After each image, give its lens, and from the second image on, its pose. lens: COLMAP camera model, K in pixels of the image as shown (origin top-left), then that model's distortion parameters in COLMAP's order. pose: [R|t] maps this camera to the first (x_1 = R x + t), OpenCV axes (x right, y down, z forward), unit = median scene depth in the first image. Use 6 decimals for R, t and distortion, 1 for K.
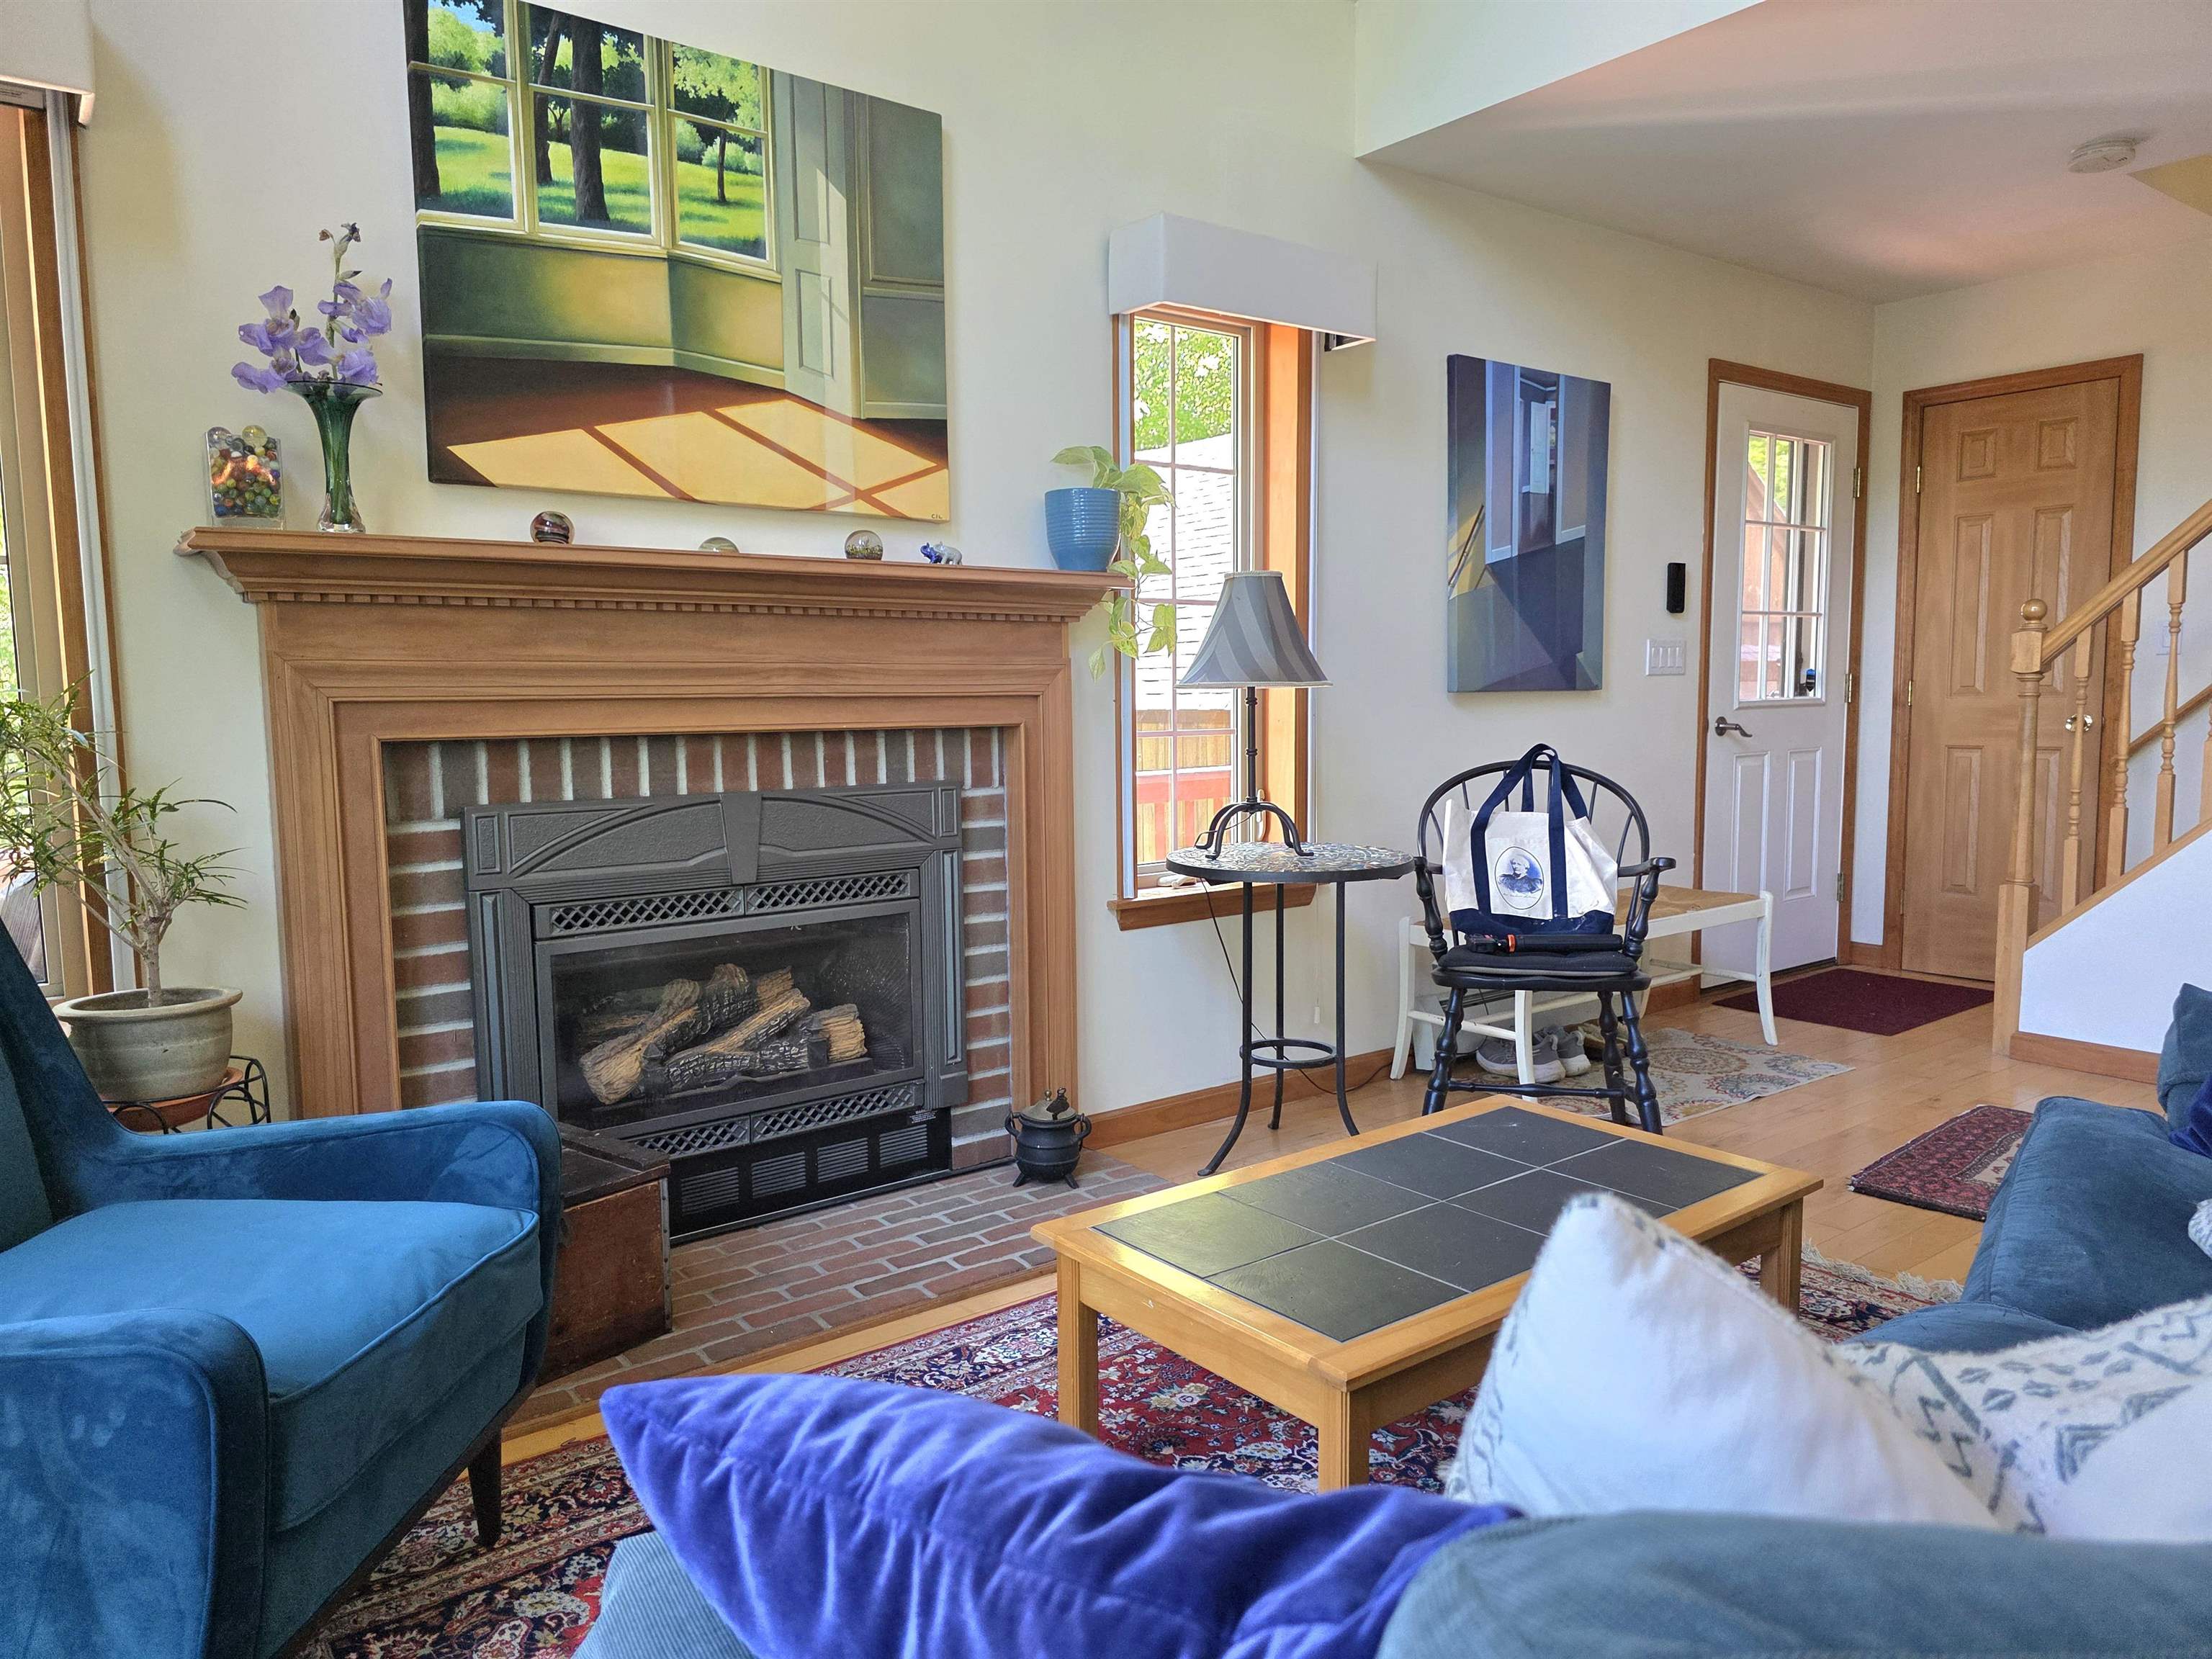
lens RADIAL K [[1488.1, 0, 1105.2], [0, 1488.1, 835.8], [0, 0, 1]] dist [0.074905, -0.068762]
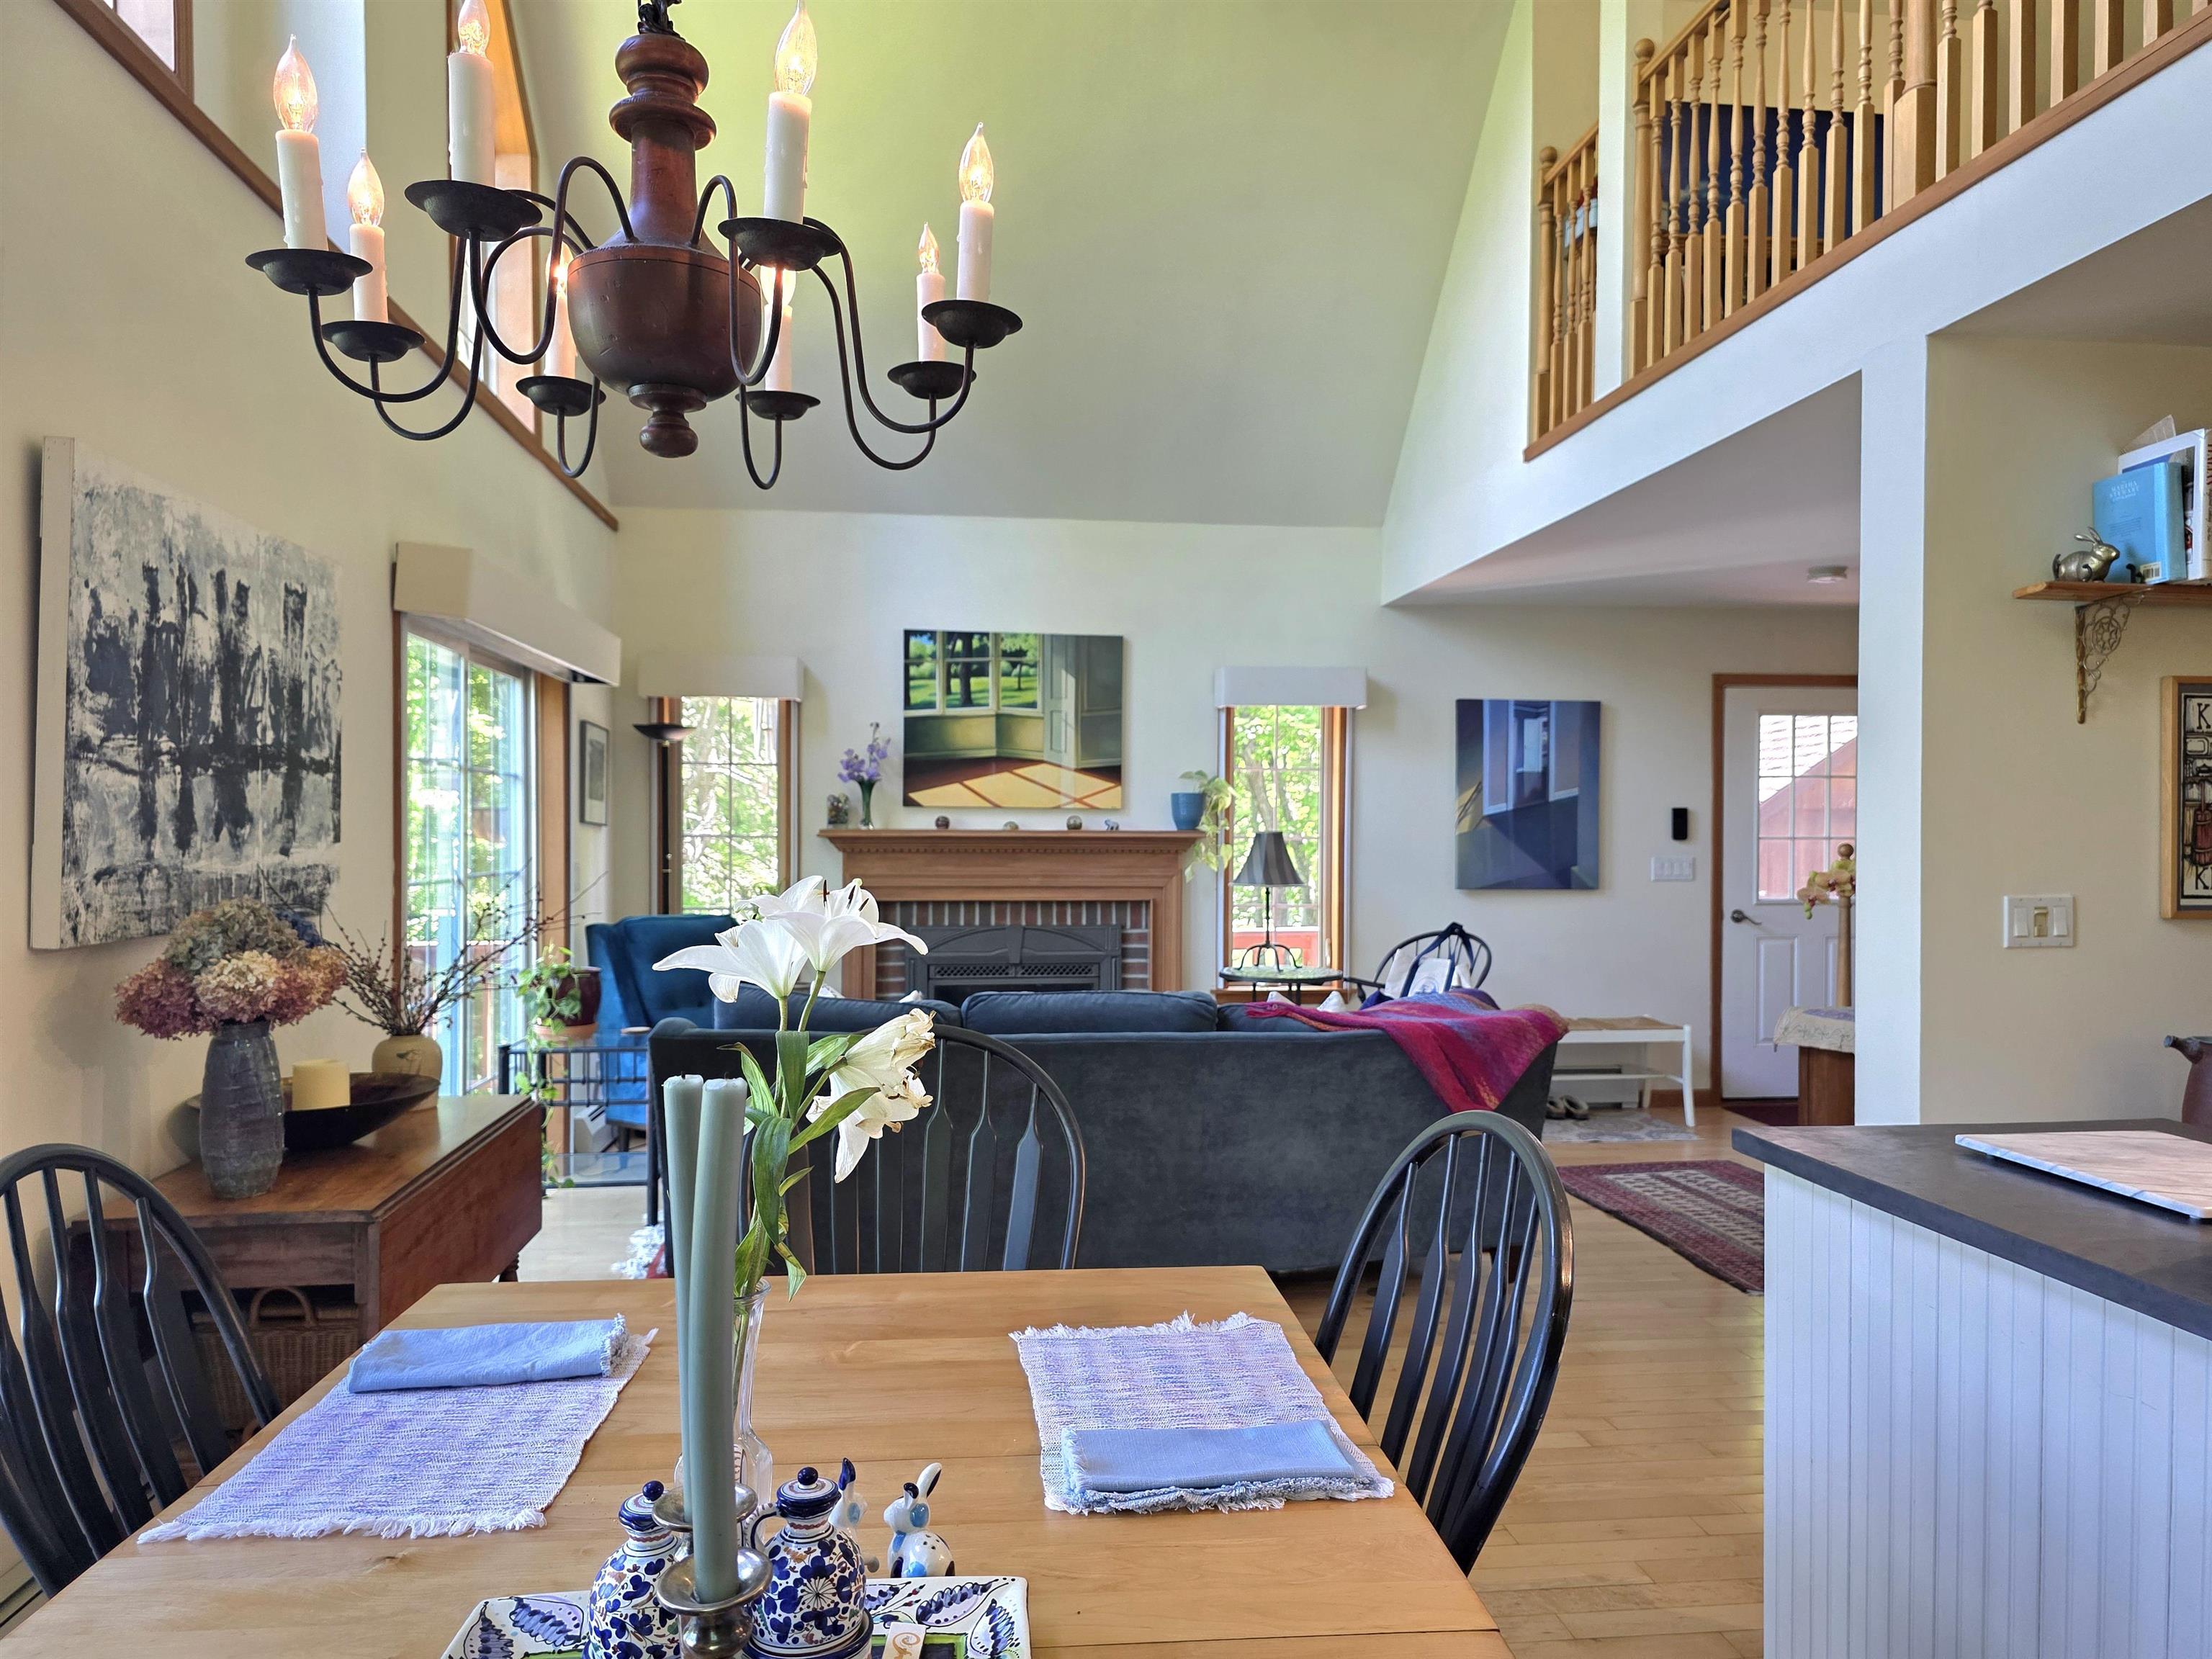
lens RADIAL K [[1488.1, 0, 1134.7], [0, 1488.1, 859.3], [0, 0, 1]] dist [0.074905, -0.068762]
pose [[0.867709, 0.025693, -0.496407, 1.079278], [-0.063697, 0.996177, -0.059781, -0.005092], [0.492974, 0.083492, 0.866029, -0.959375]]
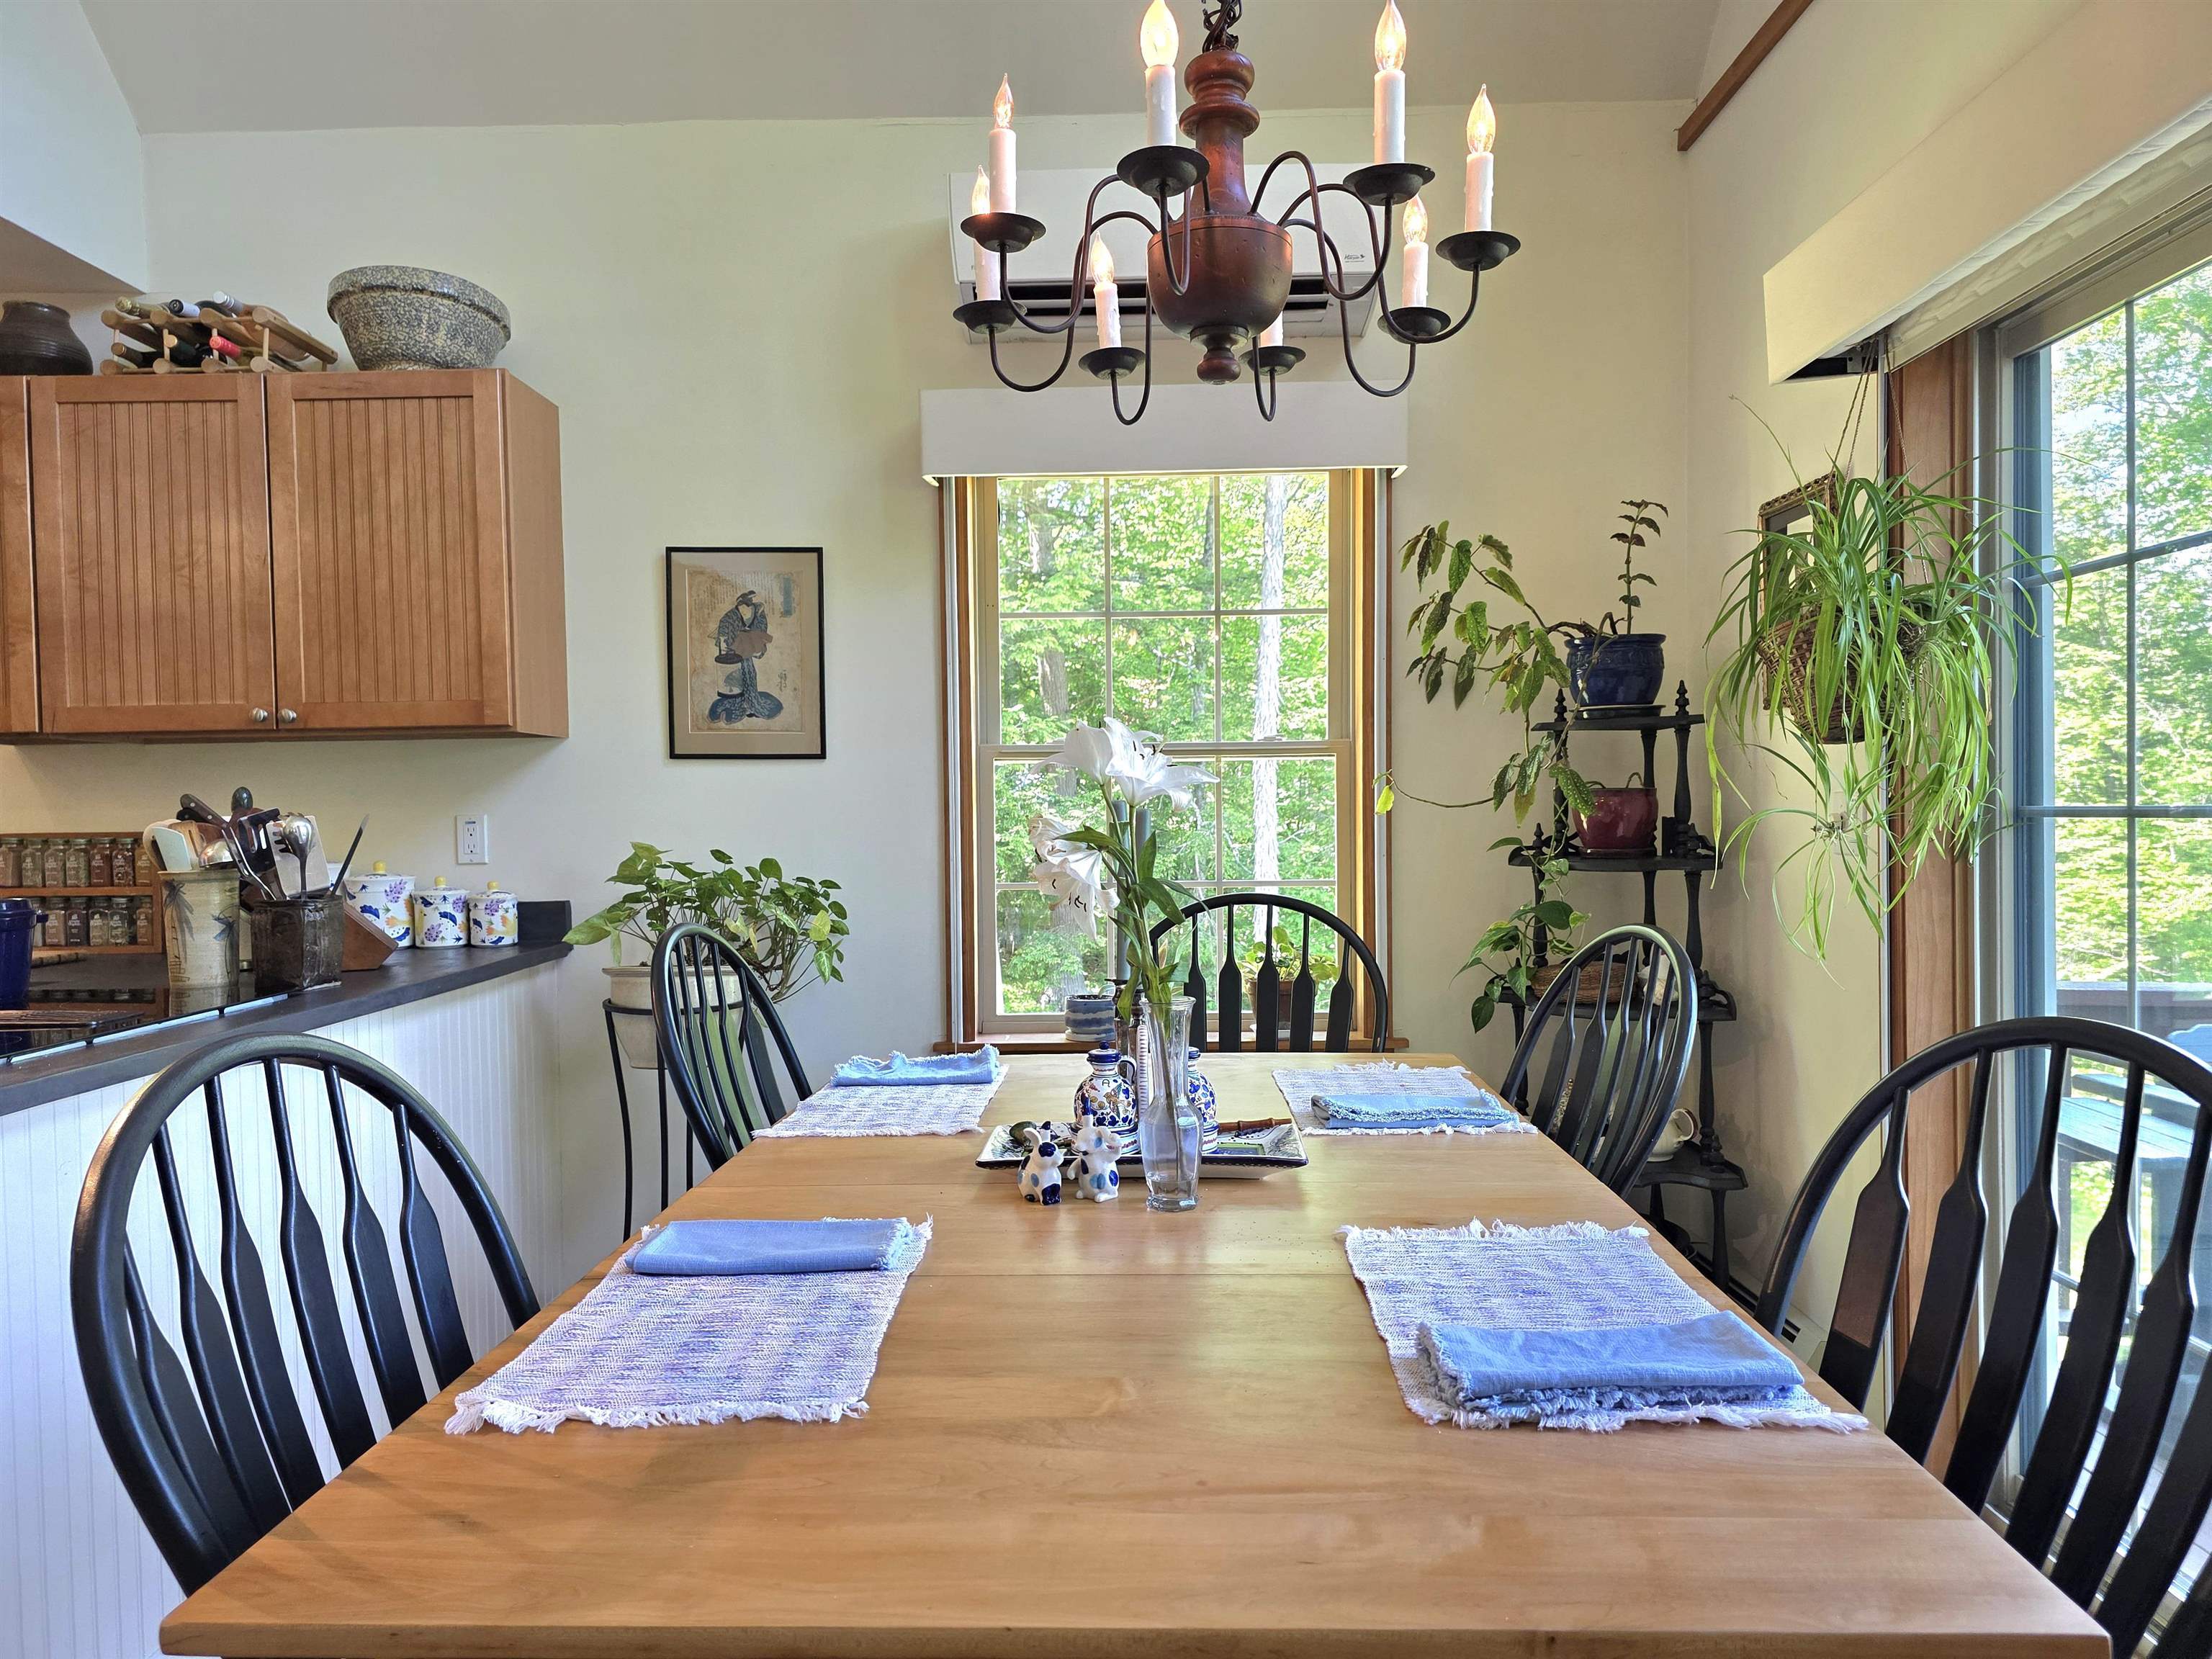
lens RADIAL K [[1488.1, 0, 1106.5], [0, 1488.1, 845.1], [0, 0, 1]] dist [0.074905, -0.068762]
pose [[-0.787693, 0.010231, 0.615983, 0.482187], [0.084273, 0.992253, 0.091284, -0.023394], [-0.610277, 0.123815, -0.782452, -0.236387]]
